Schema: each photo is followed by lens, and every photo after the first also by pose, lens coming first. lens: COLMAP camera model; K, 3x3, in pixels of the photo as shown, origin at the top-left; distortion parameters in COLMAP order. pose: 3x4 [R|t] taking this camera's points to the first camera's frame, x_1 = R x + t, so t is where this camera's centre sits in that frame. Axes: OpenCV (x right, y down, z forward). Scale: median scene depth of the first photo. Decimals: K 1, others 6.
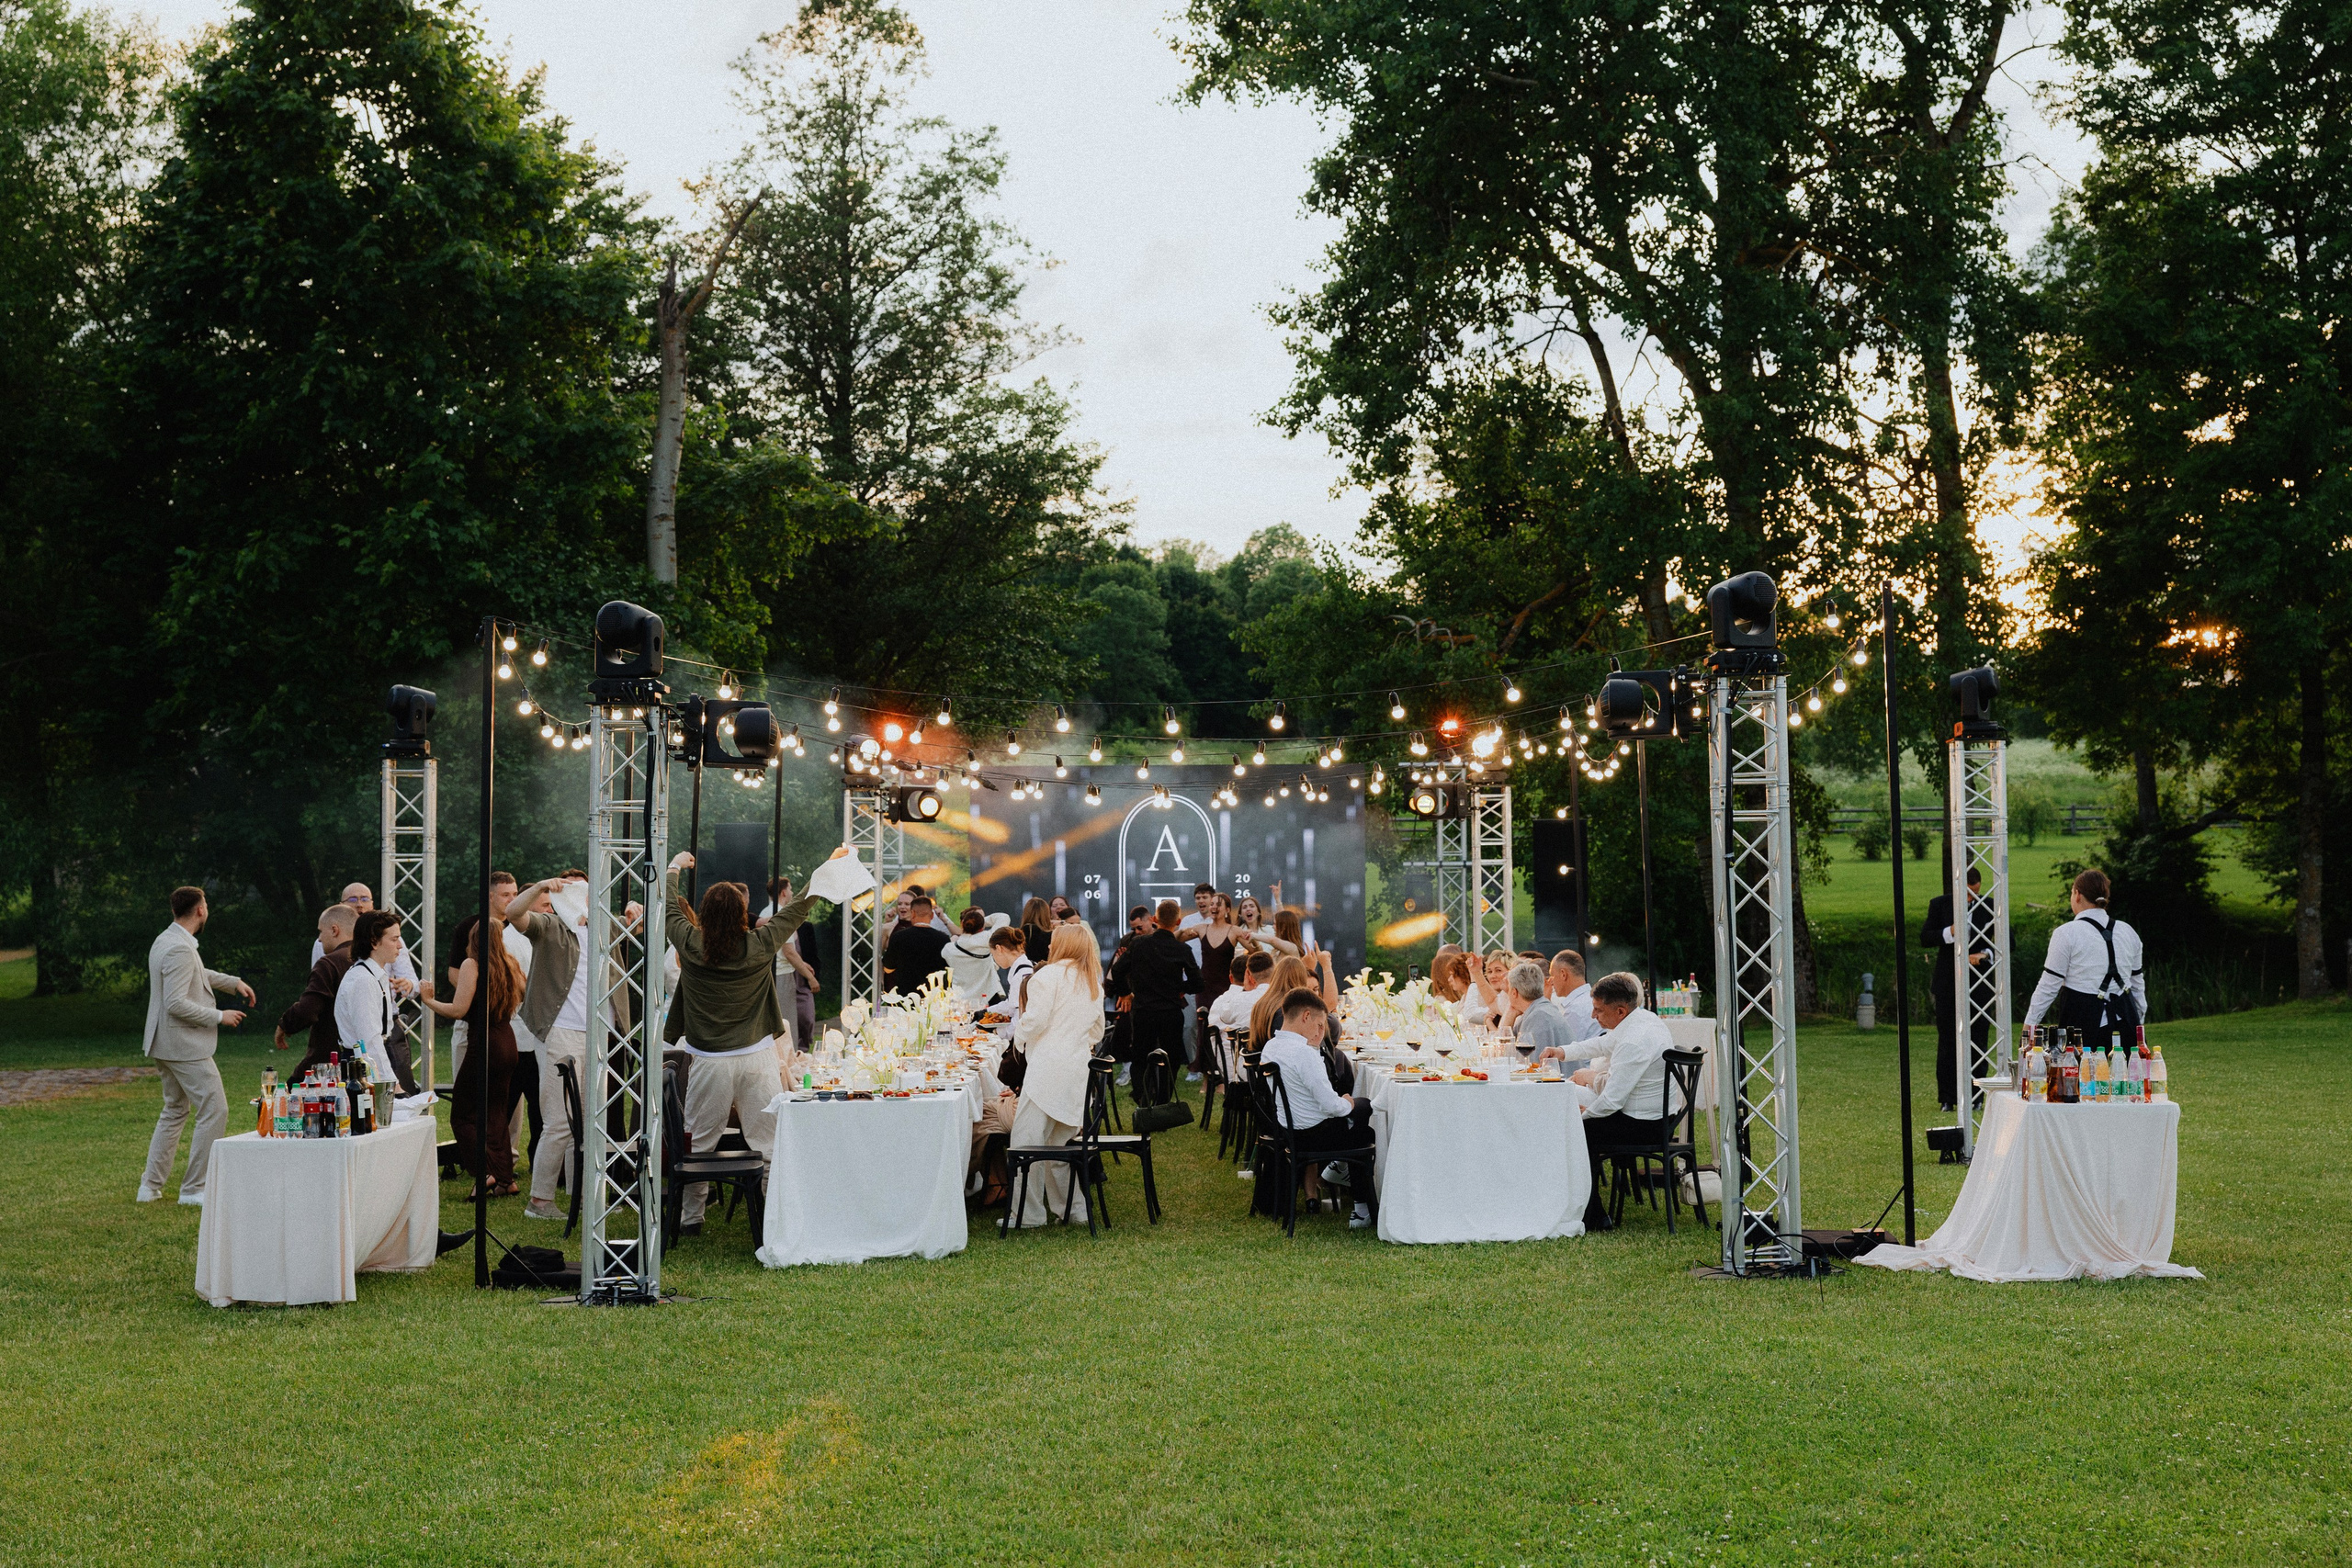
lens RADIAL K [[4491.1, 0, 1176.0], [0, 4491.1, 784.0], [0, 0, 1]] dist [-0.601997, -0.009845]
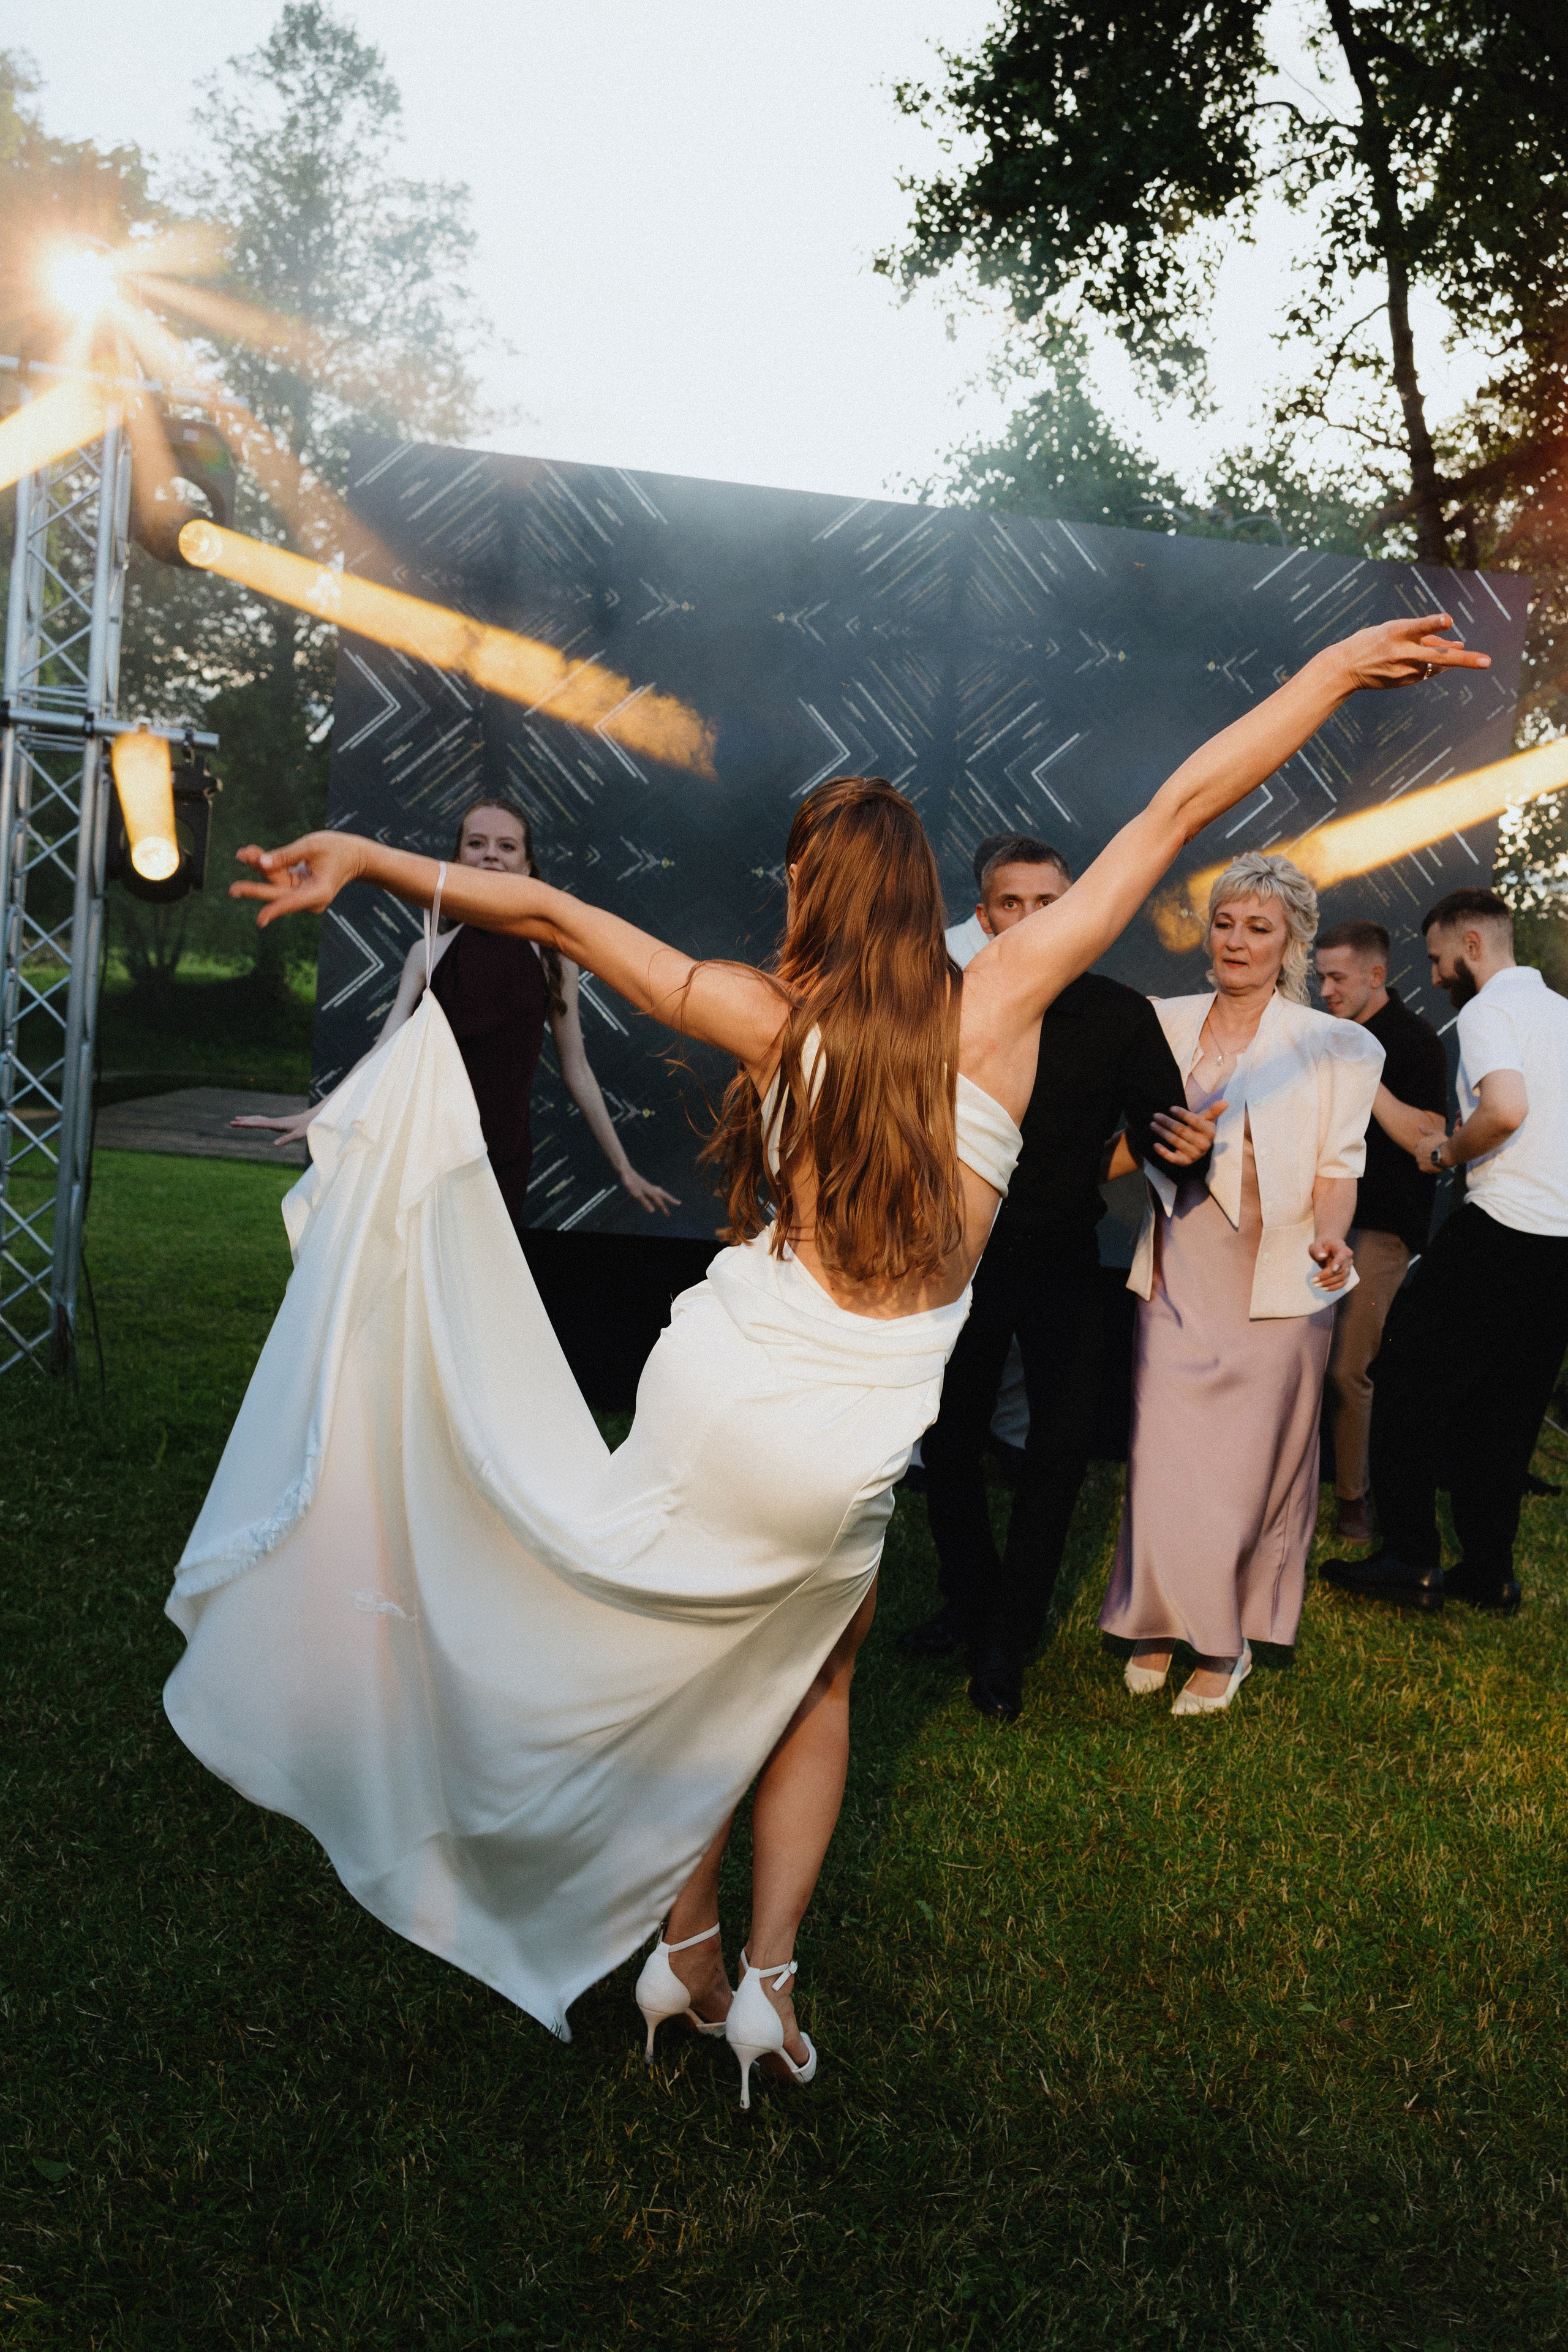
lens RADIAL K [[1780.3, 0, 779.9], [0, 1780.3, 1199.8], [0, 0, 1]] dist [-0.005905, 0.024059]
pose [[0.982626, 0.079780, 0.167577, -0.021265], [-0.100424, 0.987856, 0.118558, 0.021137], [-0.156083, -0.133326, 0.978704, 0.571639]]
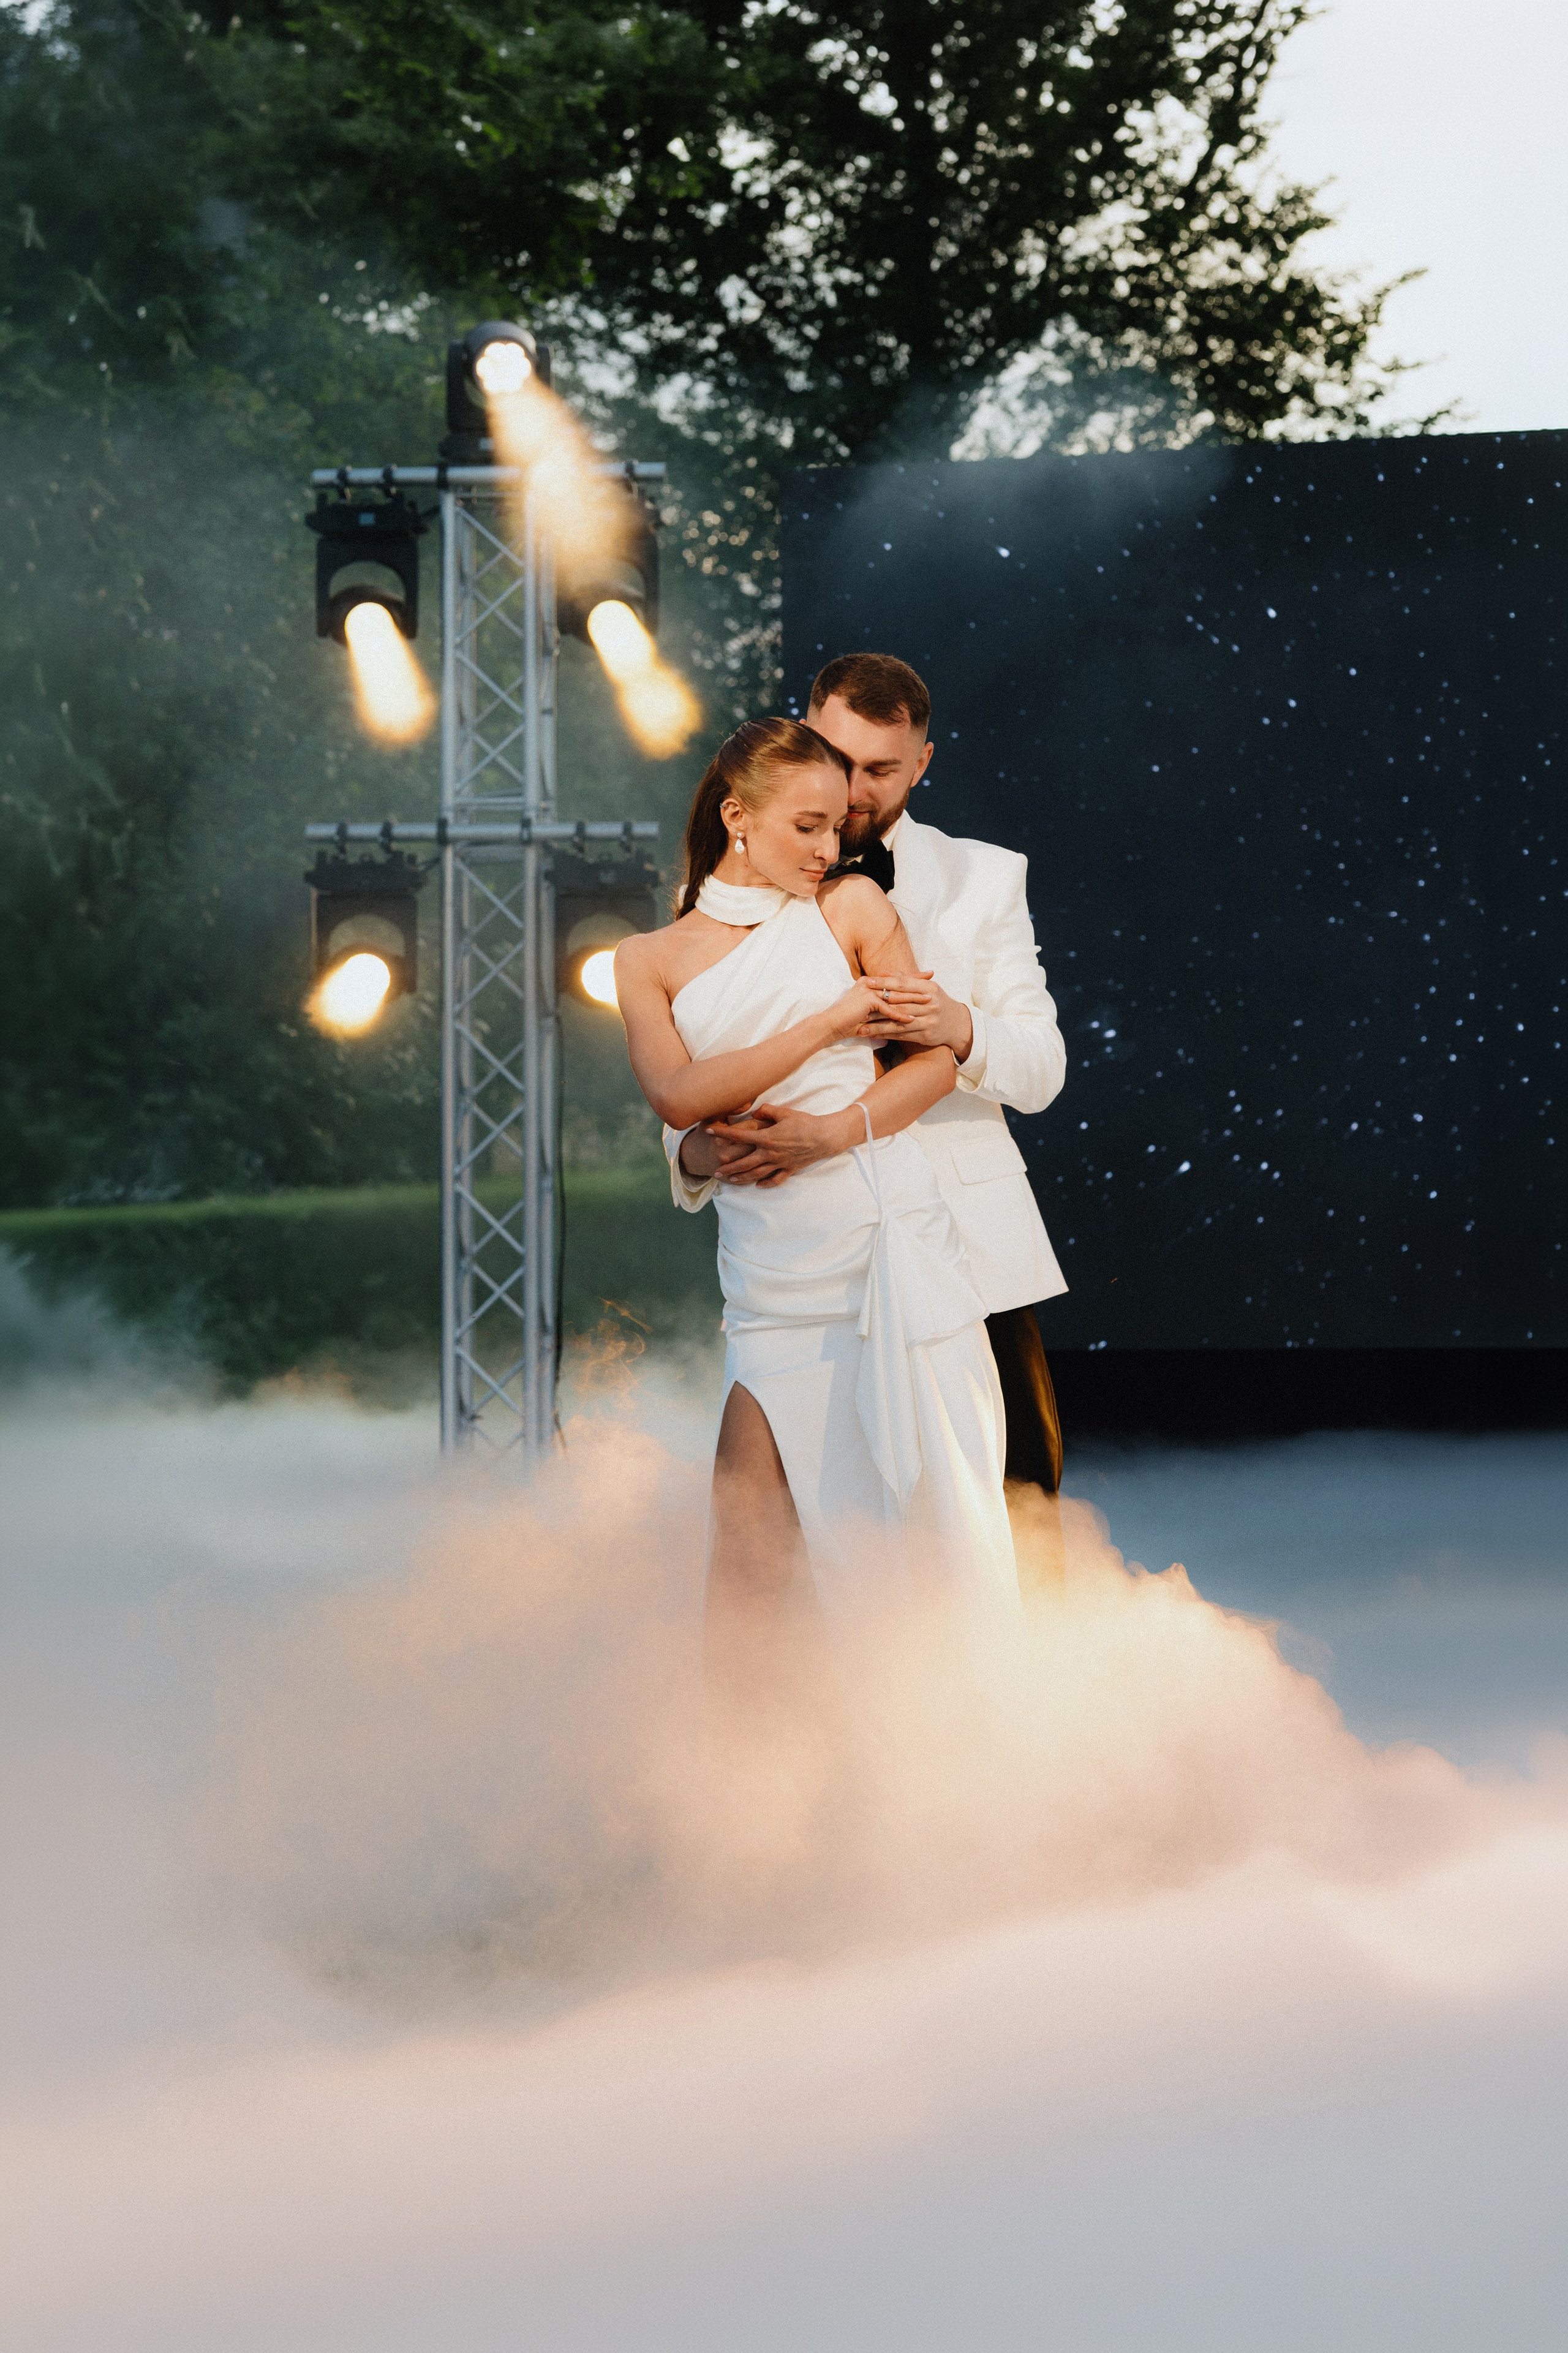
lens RADIAL K [[4064.8, 0, 751.6], [0, 4064.8, 1173.5], [0, 0, 1]] dist [0.008528, 0.053459]
pose [[0.982249, -0.003512, -0.187550, 0.000484], [0.007873, 0.999716, 0.022513, 0.023102], [0.187418, -0.023590, 0.981997, 0.494121]]
